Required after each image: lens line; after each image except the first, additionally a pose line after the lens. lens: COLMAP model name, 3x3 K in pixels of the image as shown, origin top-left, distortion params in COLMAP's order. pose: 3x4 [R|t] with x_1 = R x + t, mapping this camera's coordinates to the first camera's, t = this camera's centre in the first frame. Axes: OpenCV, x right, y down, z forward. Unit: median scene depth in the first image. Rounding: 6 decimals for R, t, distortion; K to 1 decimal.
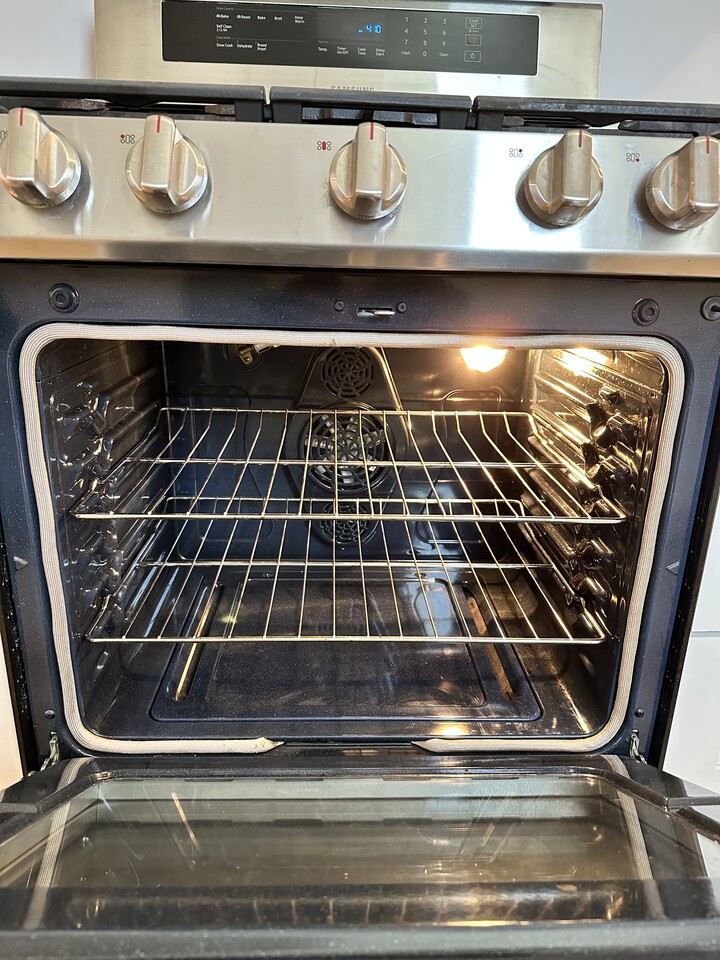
lens RADIAL K [[682.9, 0, 358.4], [0, 682.9, 481.3], [0, 0, 1]] dist [0.027105, -0.028136]
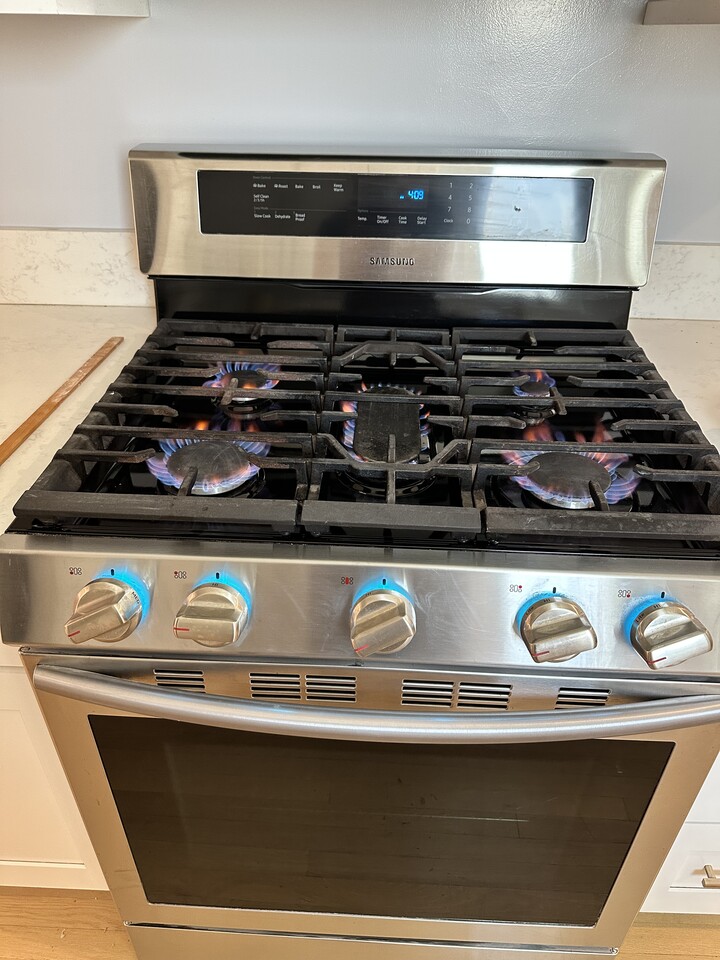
lens RADIAL K [[682.9, 0, 364.8], [0, 682.9, 485.7], [0, 0, 1]] dist [0.027105, -0.028136]
pose [[0.997257, 0.030675, -0.067365, 0.028597], [-0.011553, 0.963441, 0.267673, -0.526988], [0.073113, -0.266160, 0.961152, -0.031475]]
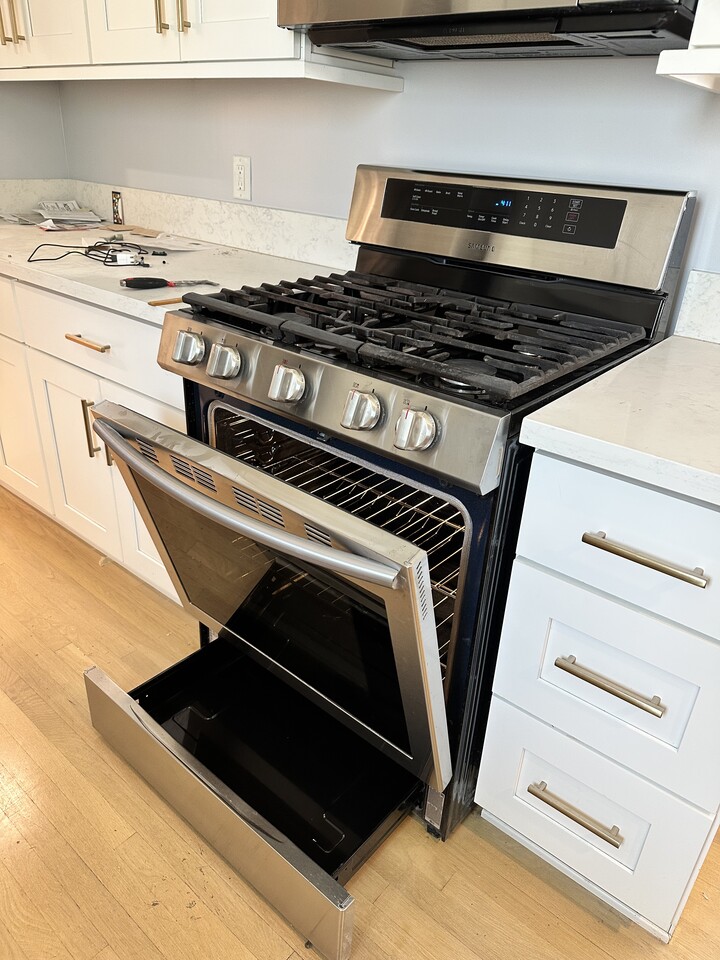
lens RADIAL K [[682.9, 0, 364.4], [0, 682.9, 481.7], [0, 0, 1]] dist [0.027105, -0.028136]
pose [[0.740676, 0.310763, -0.595672, 0.803402], [-0.242028, 0.950487, 0.194926, -0.333175], [0.626754, -0.000208, 0.779217, -0.239337]]
